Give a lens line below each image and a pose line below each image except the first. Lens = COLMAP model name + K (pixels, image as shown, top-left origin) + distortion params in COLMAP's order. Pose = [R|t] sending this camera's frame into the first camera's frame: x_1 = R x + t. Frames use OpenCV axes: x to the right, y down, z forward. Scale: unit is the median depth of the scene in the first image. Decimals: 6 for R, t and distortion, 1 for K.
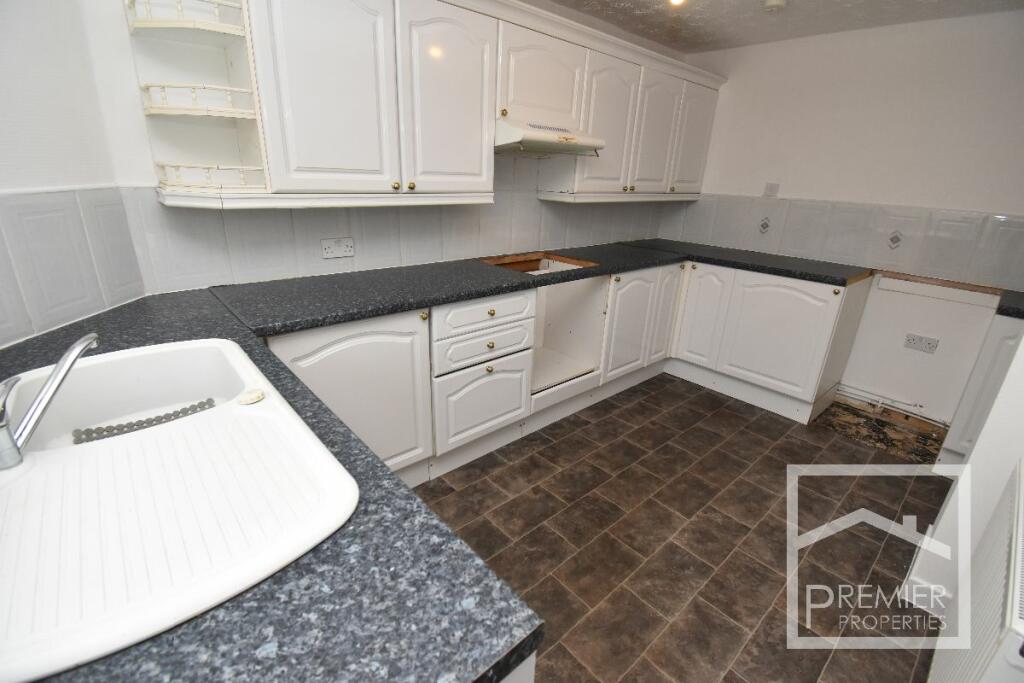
lens RADIAL K [[457.5, 0, 510.5], [0, 457.5, 340.4], [0, 0, 1]] dist [-0.002104, -0.000522]
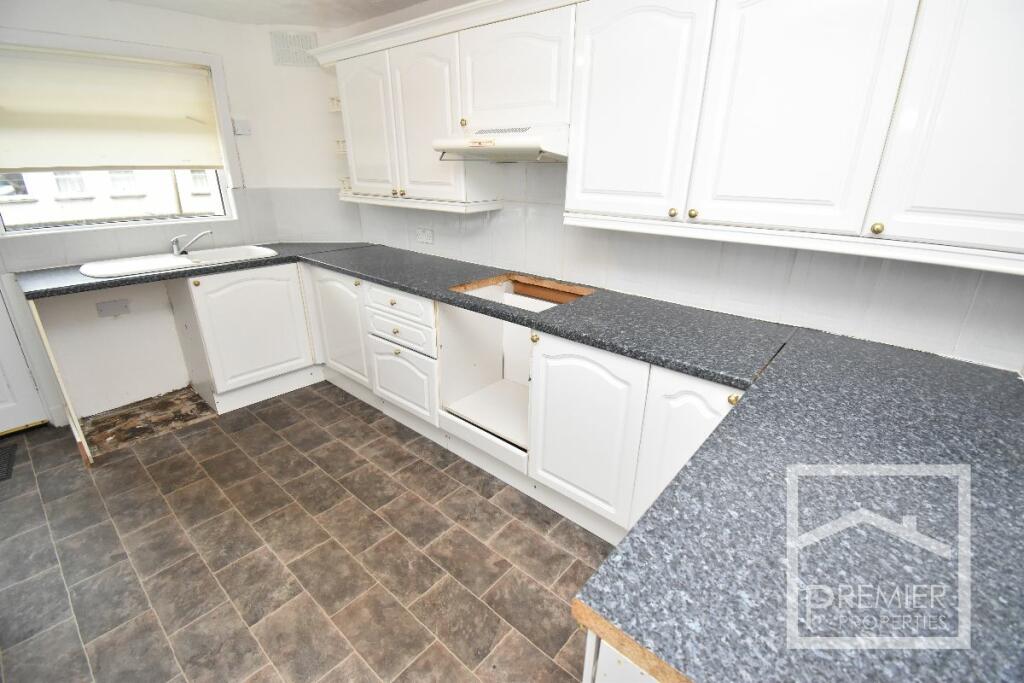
lens RADIAL K [[457.5, 0, 511.8], [0, 457.5, 339.9], [0, 0, 1]] dist [-0.002104, -0.000522]
pose [[0.130748, 0.323268, -0.937231, 1.085886], [-0.345661, 0.900891, 0.262513, -0.374156], [0.929206, 0.289641, 0.229531, 1.020501]]
